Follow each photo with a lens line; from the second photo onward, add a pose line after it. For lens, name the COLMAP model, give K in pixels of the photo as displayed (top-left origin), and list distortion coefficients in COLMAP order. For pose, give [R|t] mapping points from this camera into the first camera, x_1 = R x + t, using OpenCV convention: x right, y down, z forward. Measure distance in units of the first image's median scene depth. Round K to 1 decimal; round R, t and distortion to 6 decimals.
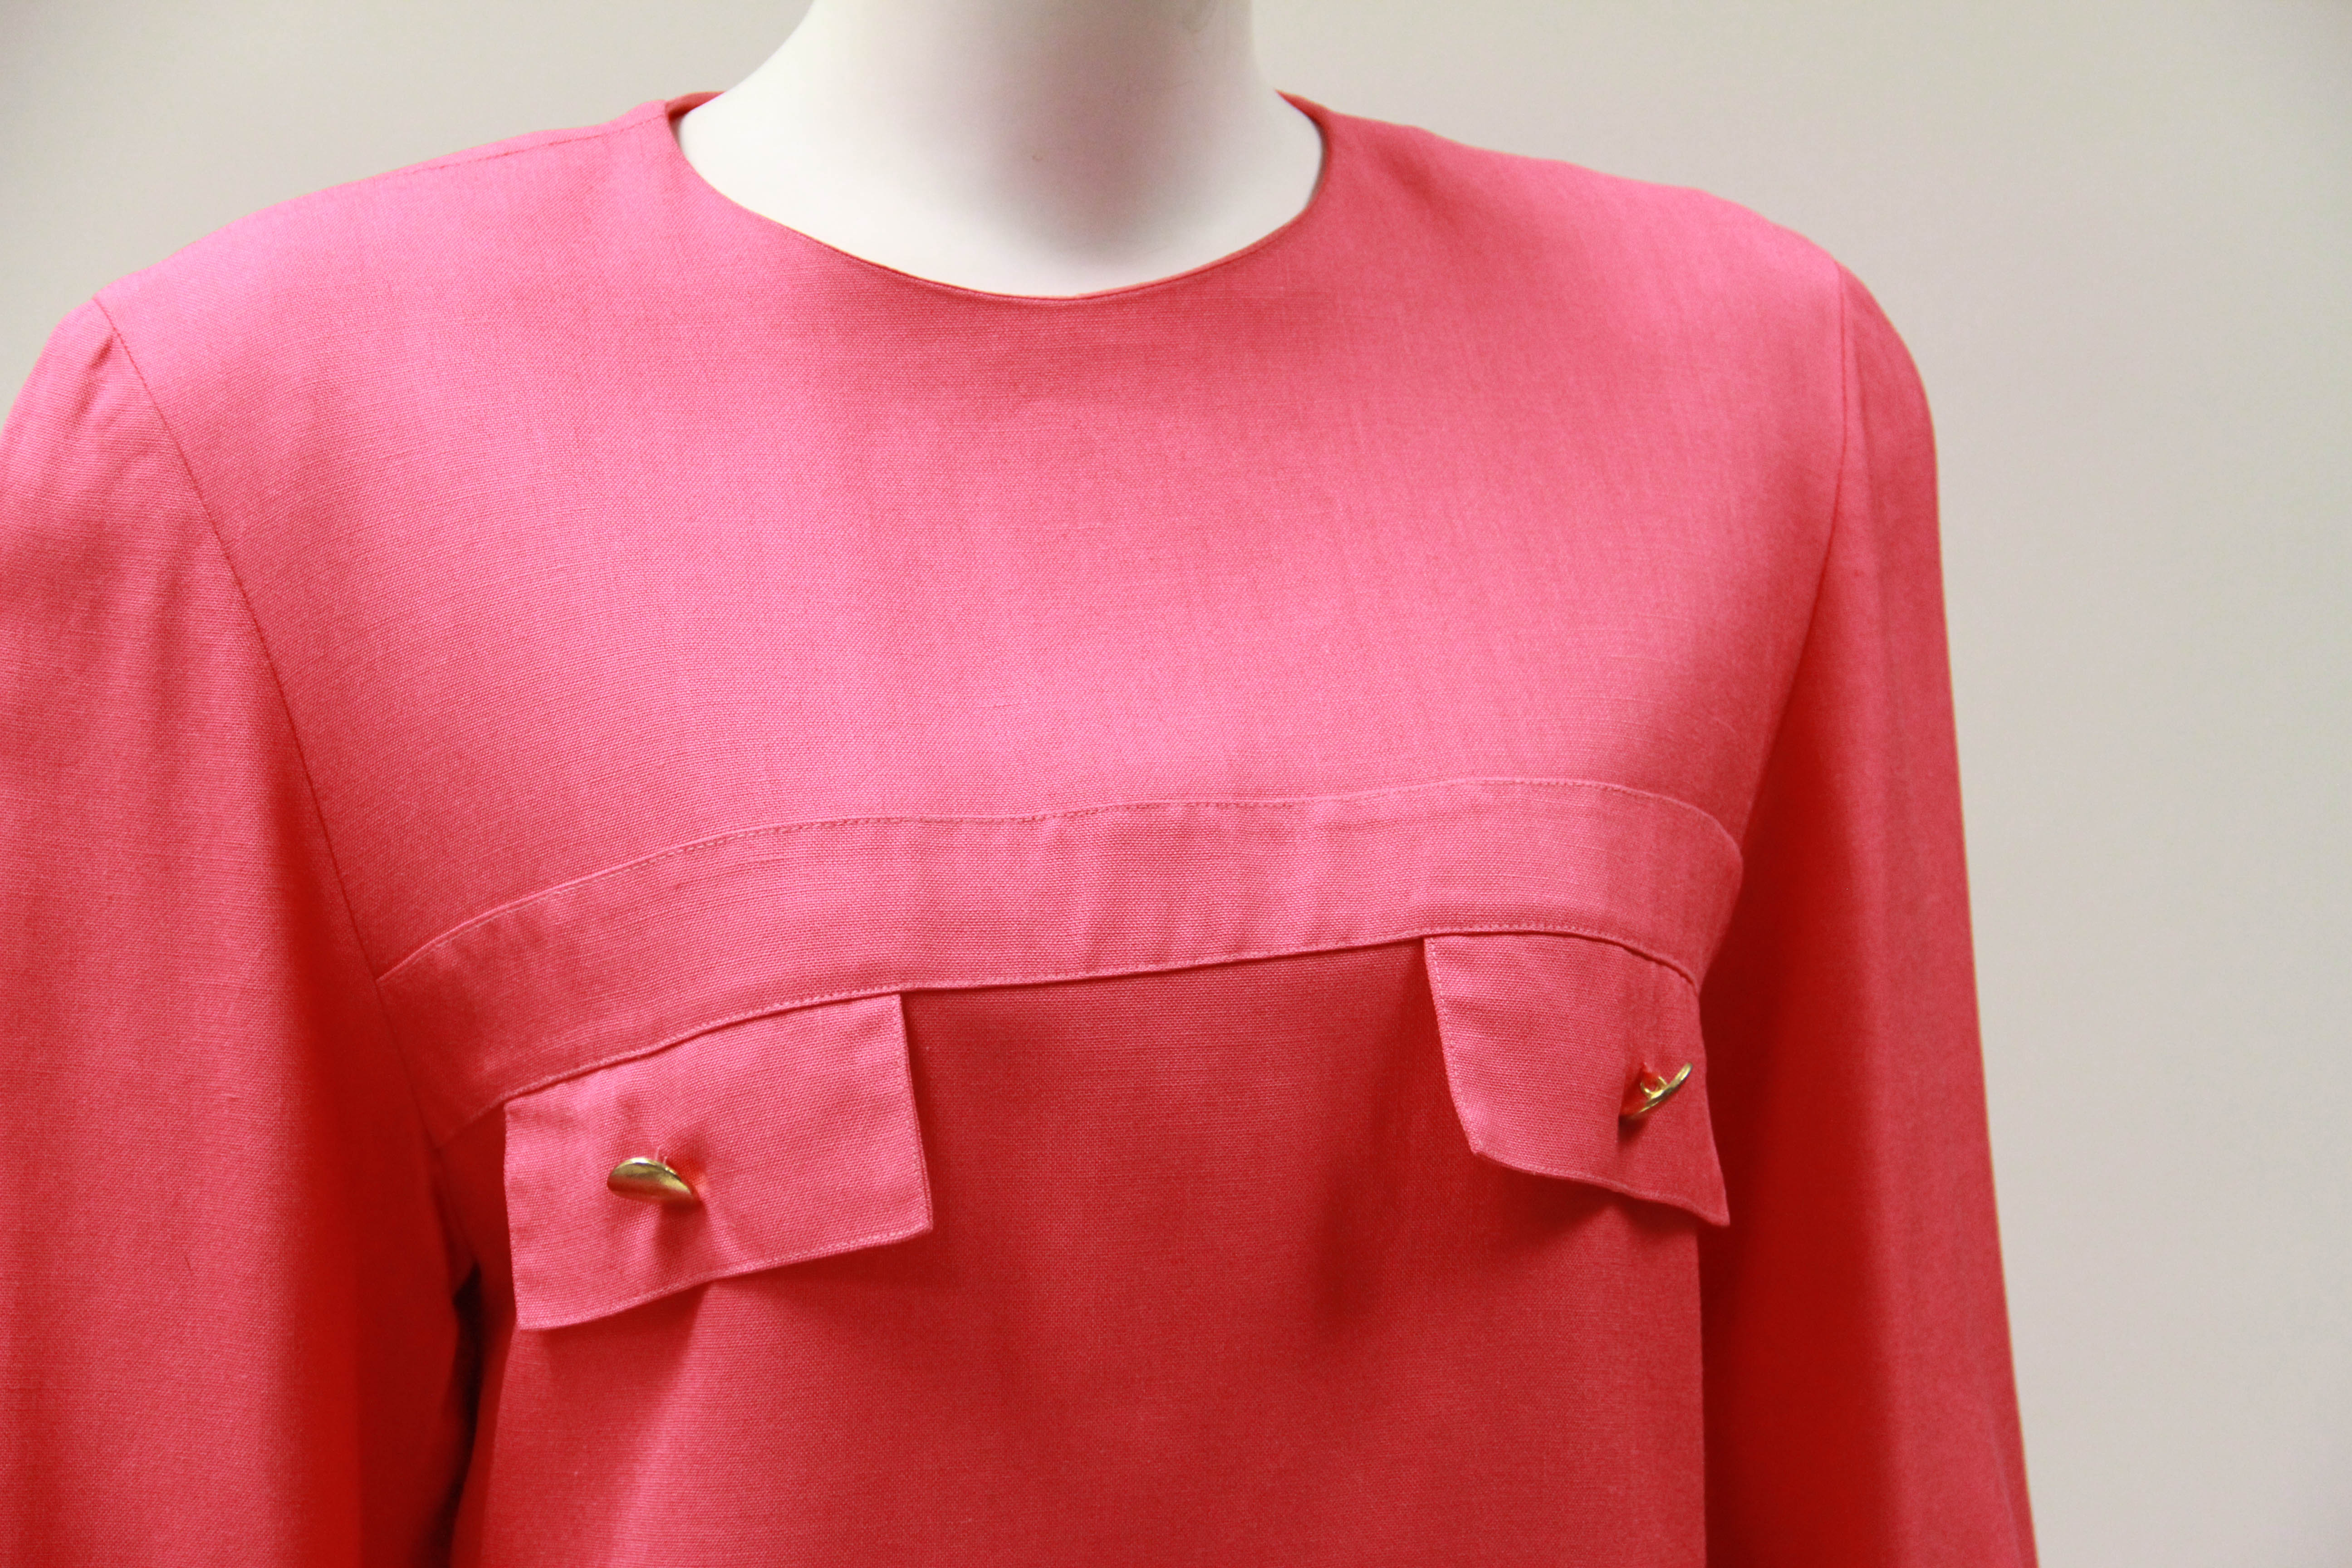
lens RADIAL K [[5825.7, 0, 1176.0], [0, 5825.7, 784.0], [0, 0, 1]] dist [0.311090, -0.138310]
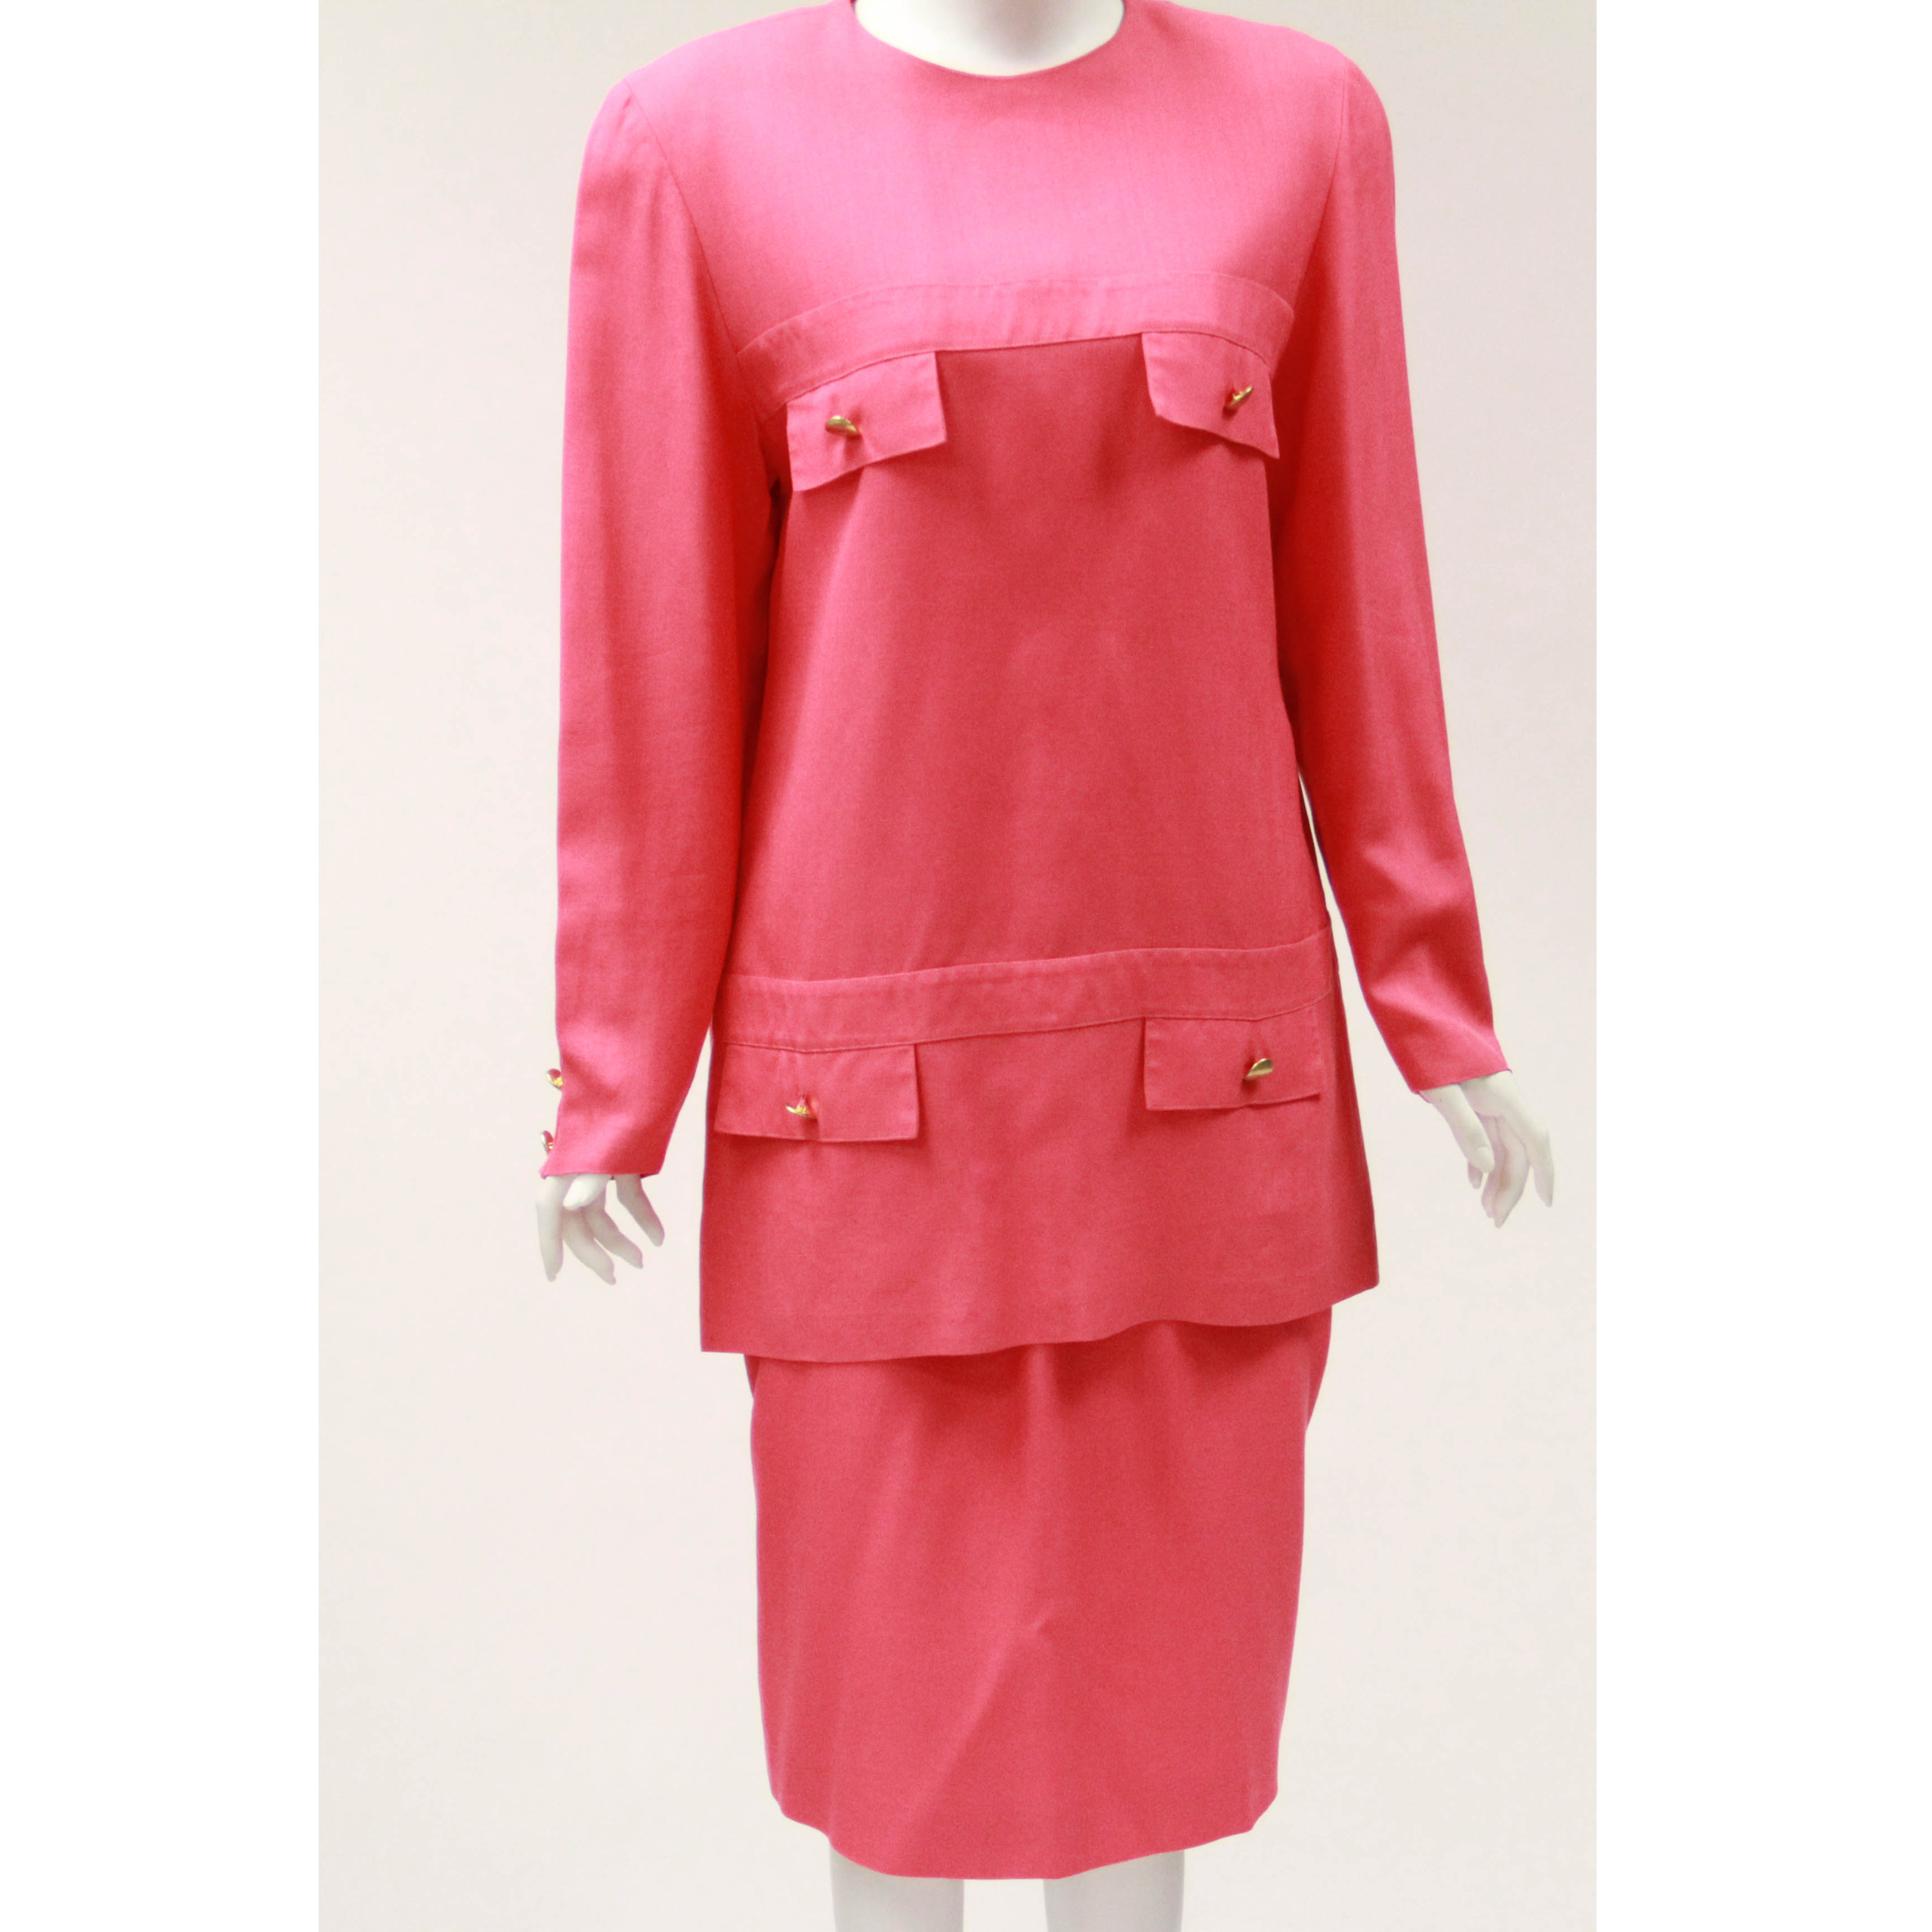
lens RADIAL K [[4088.0, 0, 1060.2], [0, 4088.0, 966.4], [0, 0, 1]] dist [0.081668, 0.362947]
pose [[0.998239, 0.006596, -0.058947, 0.112681], [0.001372, 0.990964, 0.134119, 0.059611], [0.059299, -0.133963, 0.989211, -0.803438]]
